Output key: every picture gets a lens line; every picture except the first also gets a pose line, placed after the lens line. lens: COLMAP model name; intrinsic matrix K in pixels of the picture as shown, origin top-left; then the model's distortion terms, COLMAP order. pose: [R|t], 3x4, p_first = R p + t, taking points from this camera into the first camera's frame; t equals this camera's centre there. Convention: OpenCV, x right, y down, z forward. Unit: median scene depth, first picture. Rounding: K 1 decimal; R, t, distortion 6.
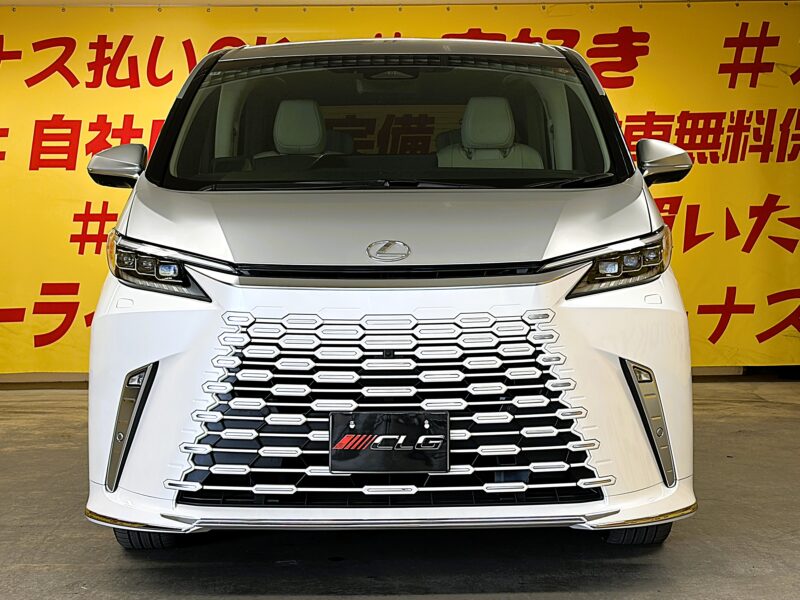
lens RADIAL K [[1637.7, 0, 402.5], [0, 1637.7, 298.4], [0, 0, 1]] dist [0.164281, 0.000000]
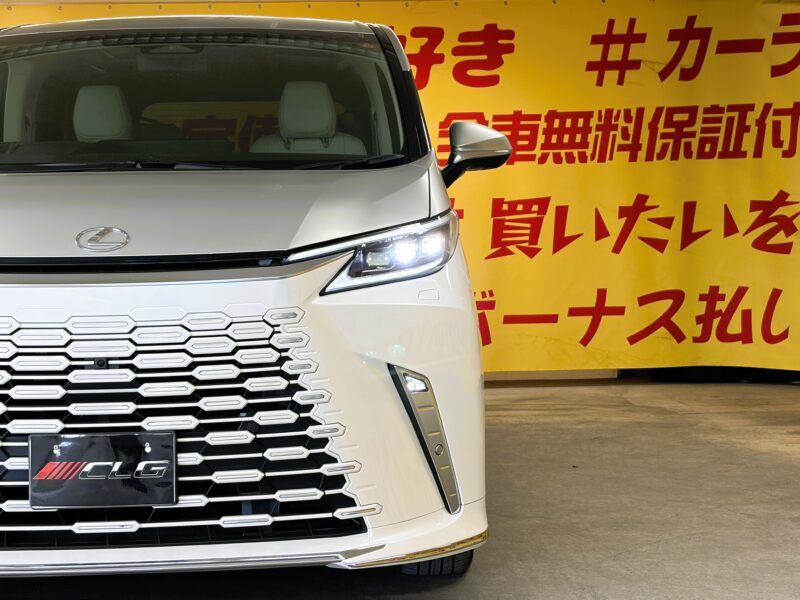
lens RADIAL K [[1514.9, 0, 396.3], [0, 1514.9, 300.6], [0, 0, 1]] dist [0.185070, 0.000000]
pose [[0.999561, -0.010763, 0.027587, 0.115572], [0.010907, 0.999928, -0.005050, 0.007516], [-0.027531, 0.005348, 0.999607, 0.215813]]
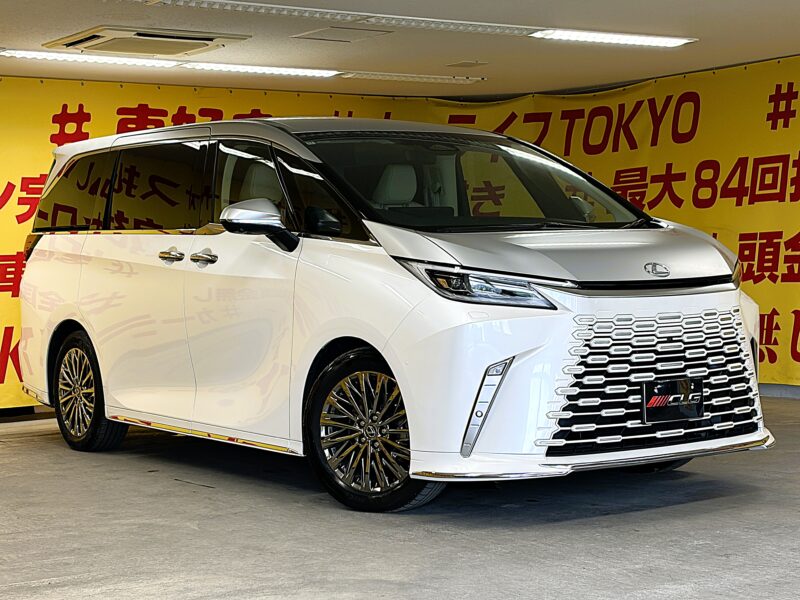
lens RADIAL K [[1512.4, 0, 406.8], [0, 1512.4, 296.7], [0, 0, 1]] dist [0.150154, 0.000000]
pose [[0.819321, -0.030638, 0.572516, -0.942900], [0.051253, 0.998487, -0.019914, 0.010126], [-0.571040, 0.045659, 0.819651, 0.018547]]
